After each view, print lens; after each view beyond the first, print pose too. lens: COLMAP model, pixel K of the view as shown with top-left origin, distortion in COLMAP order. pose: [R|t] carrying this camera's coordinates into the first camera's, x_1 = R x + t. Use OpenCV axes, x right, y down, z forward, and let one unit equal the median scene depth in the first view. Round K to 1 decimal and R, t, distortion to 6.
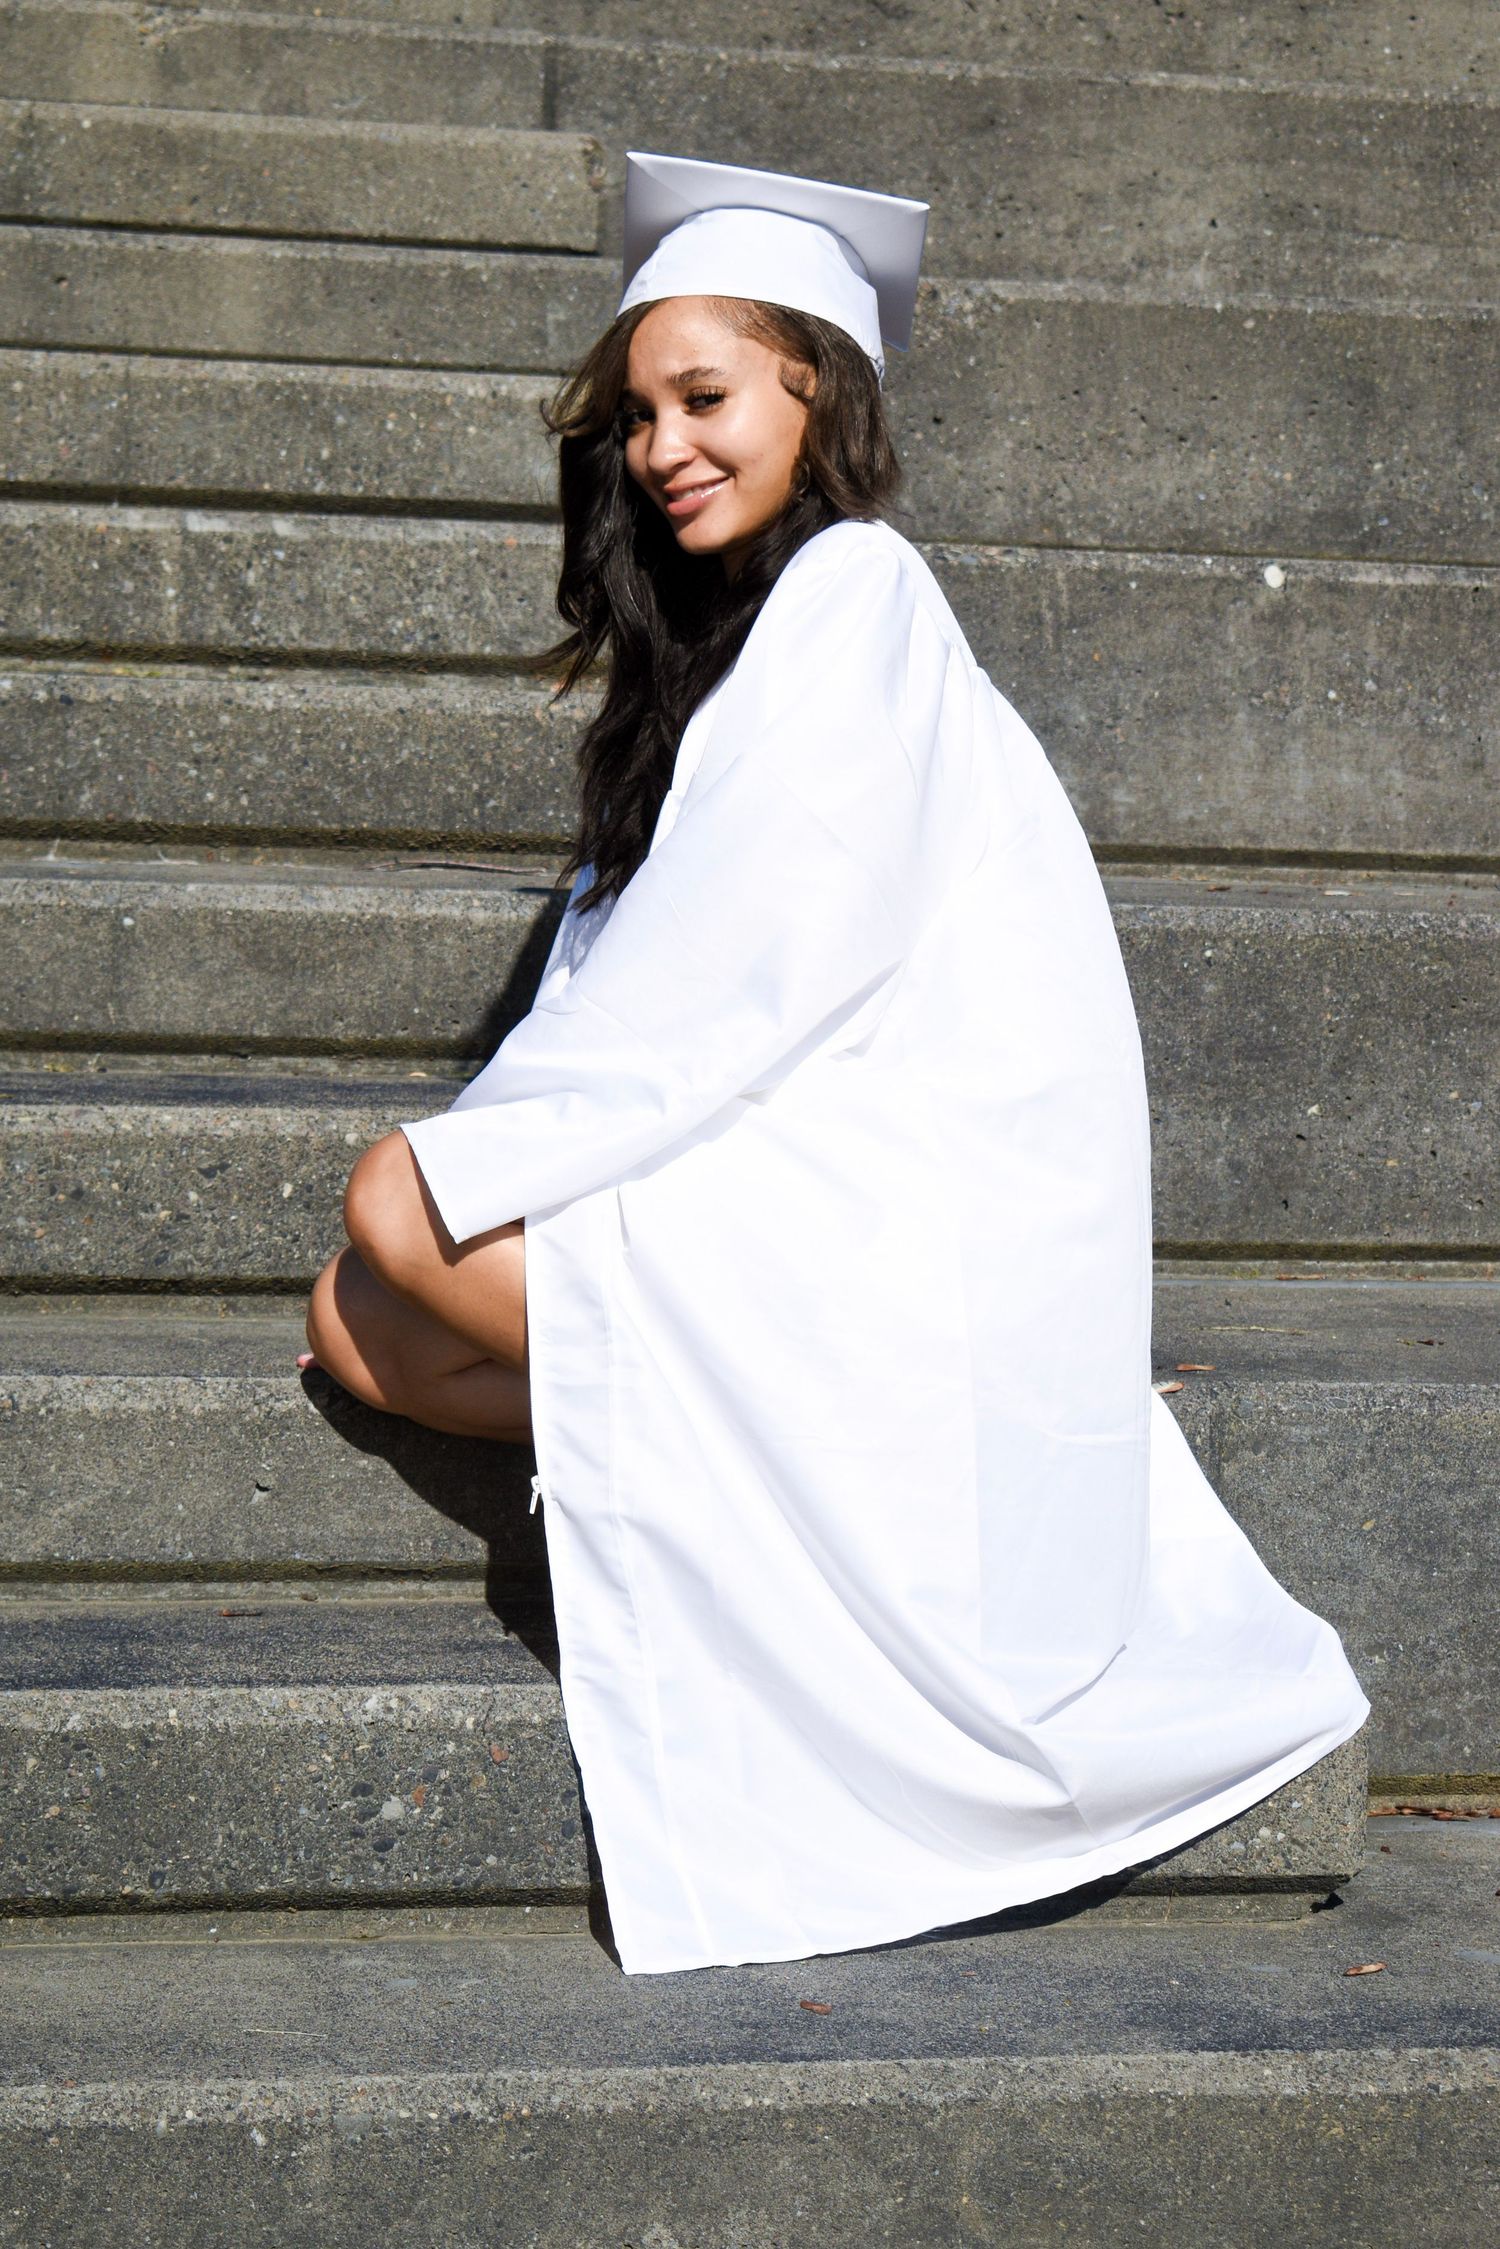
lens RADIAL K [[5401.8, 0, 756.1], [0, 5401.8, 1108.1], [0, 0, 1]] dist [0.042954, 0.000000]
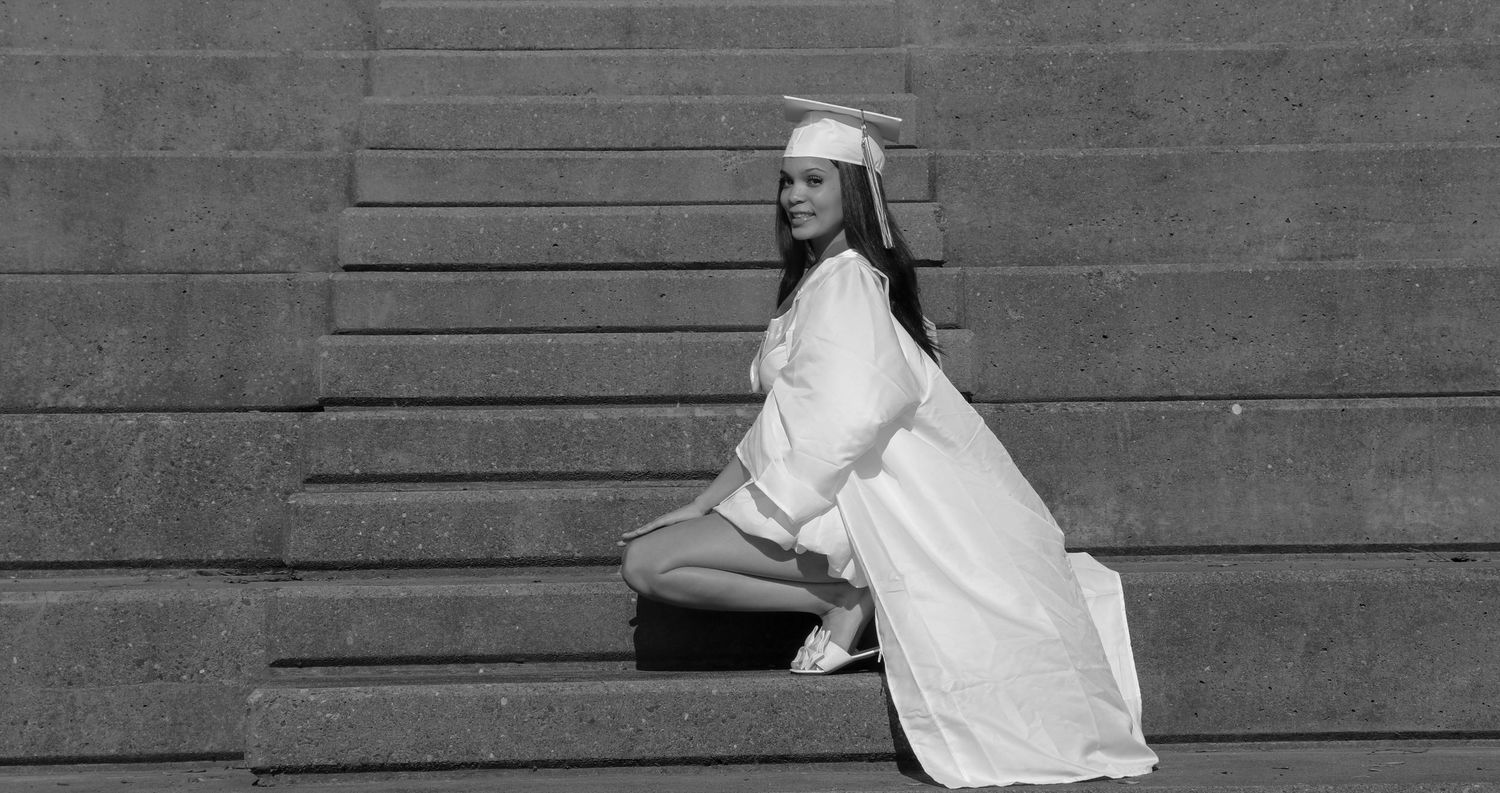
lens RADIAL K [[3628.1, 0, 756.8], [0, 3628.1, 393.1], [0, 0, 1]] dist [0.341487, 0.000000]
pose [[0.979079, -0.054573, -0.196028, 0.186232], [0.034277, 0.993831, -0.105478, 0.032320], [0.200575, 0.096552, 0.974909, -0.354611]]
